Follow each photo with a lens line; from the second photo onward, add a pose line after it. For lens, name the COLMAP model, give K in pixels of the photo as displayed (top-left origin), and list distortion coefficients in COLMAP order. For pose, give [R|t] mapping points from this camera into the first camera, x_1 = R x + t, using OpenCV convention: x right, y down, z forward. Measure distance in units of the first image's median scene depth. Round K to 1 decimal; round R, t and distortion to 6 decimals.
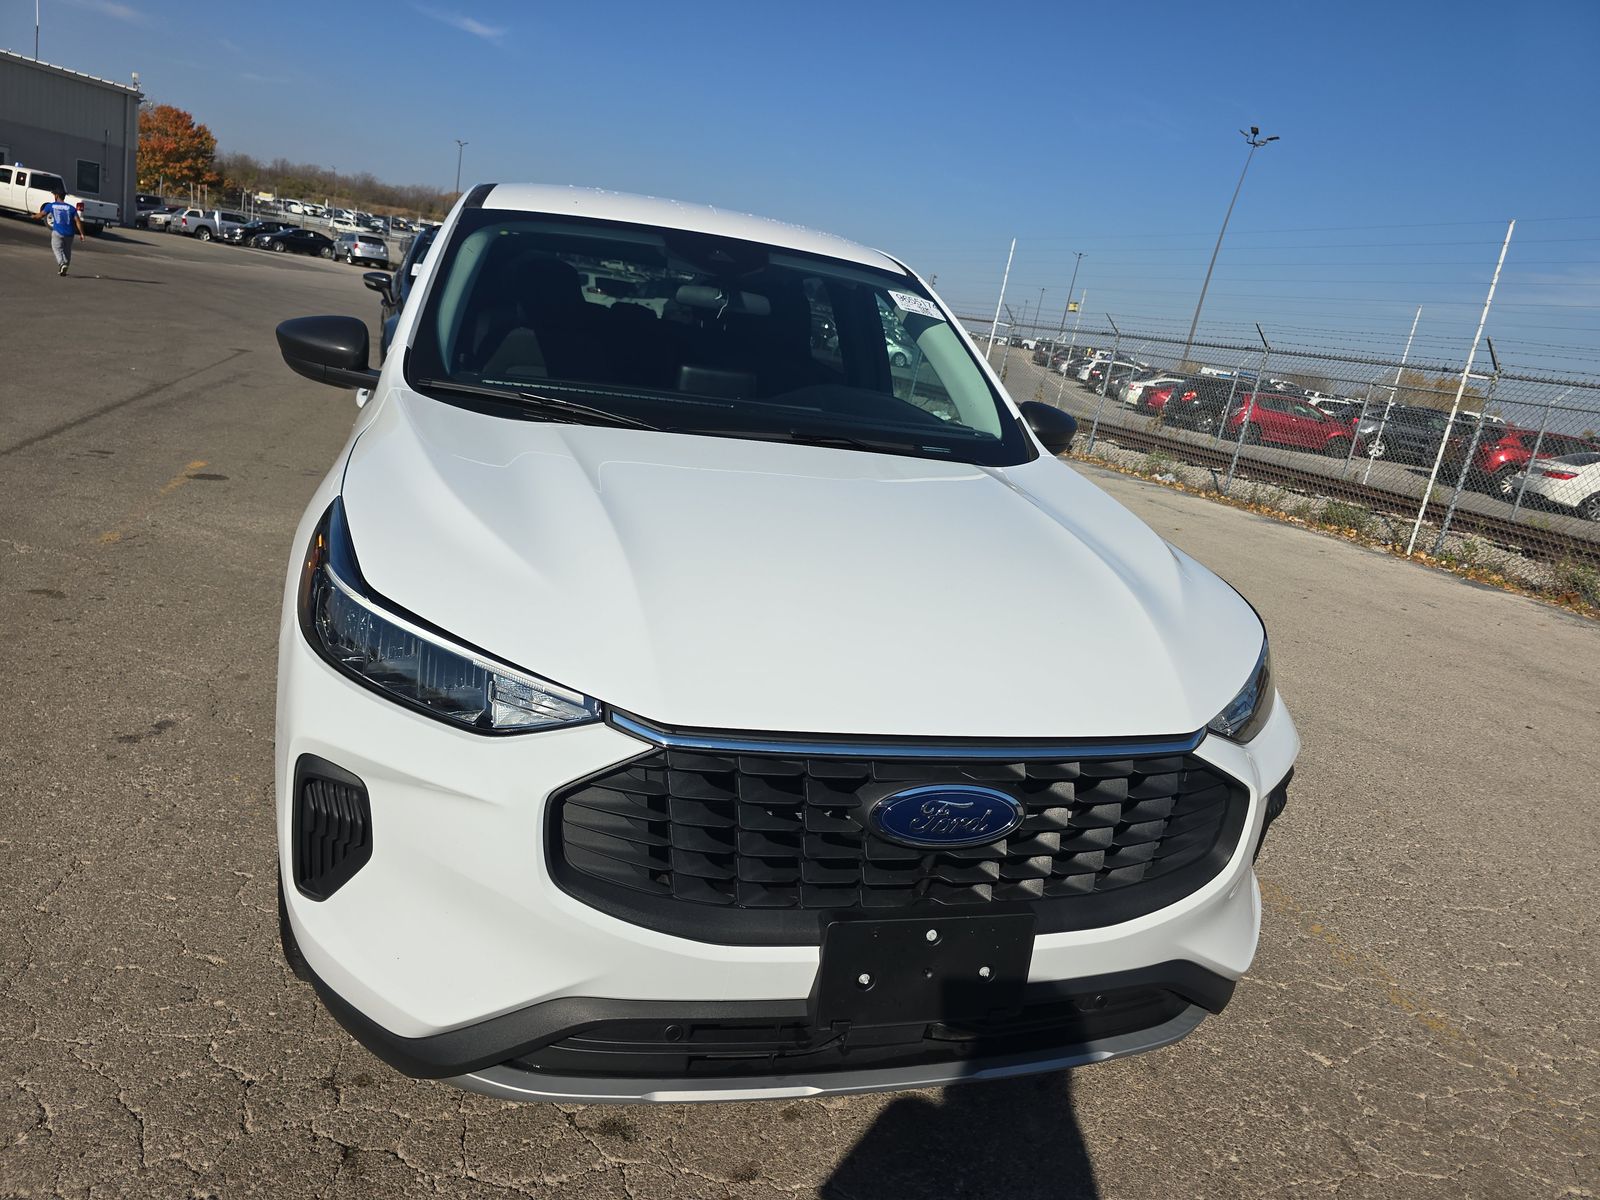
lens RADIAL K [[1048.1, 0, 800.0], [0, 1048.1, 600.0], [0, 0, 1]] dist [0.037031, -0.030102]
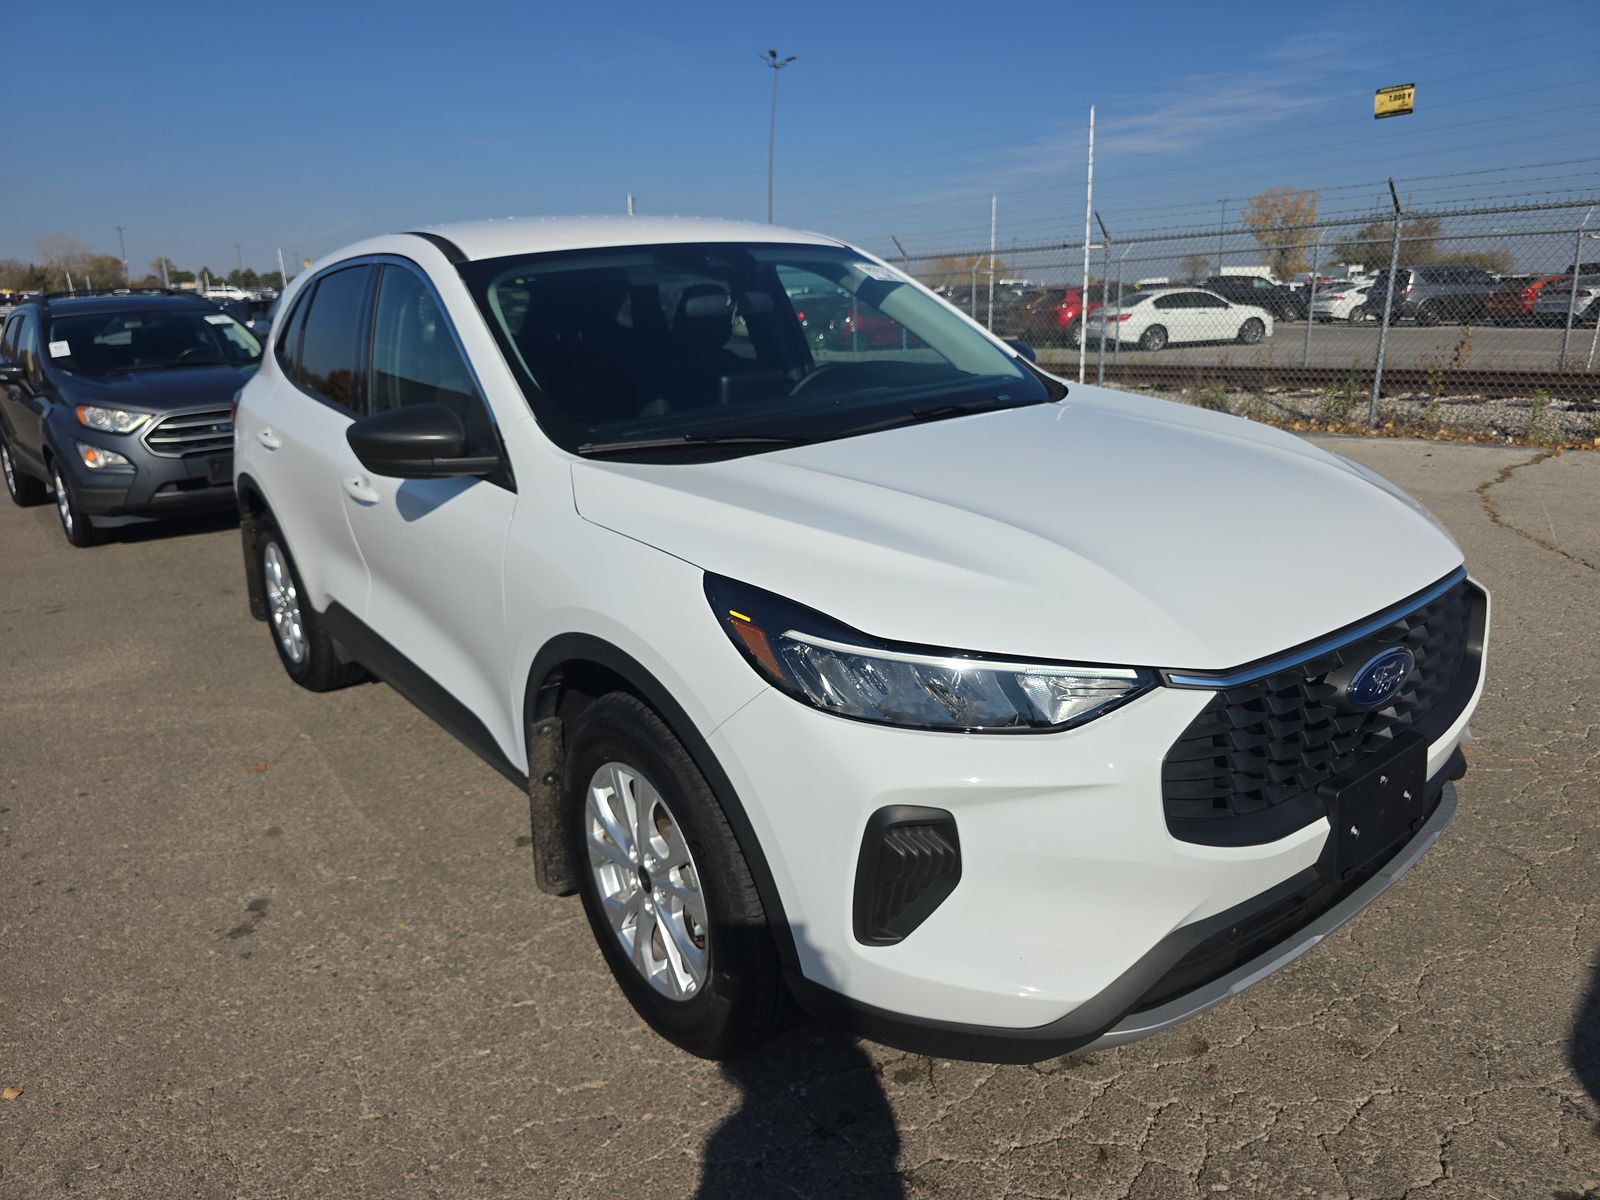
lens RADIAL K [[1048.1, 0, 800.0], [0, 1048.1, 600.0], [0, 0, 1]] dist [0.037031, -0.030102]
pose [[0.915337, -0.281717, 0.287739, -0.391037], [0.271093, 0.959468, 0.077004, -0.075616], [-0.297769, 0.007519, 0.954608, 0.022796]]
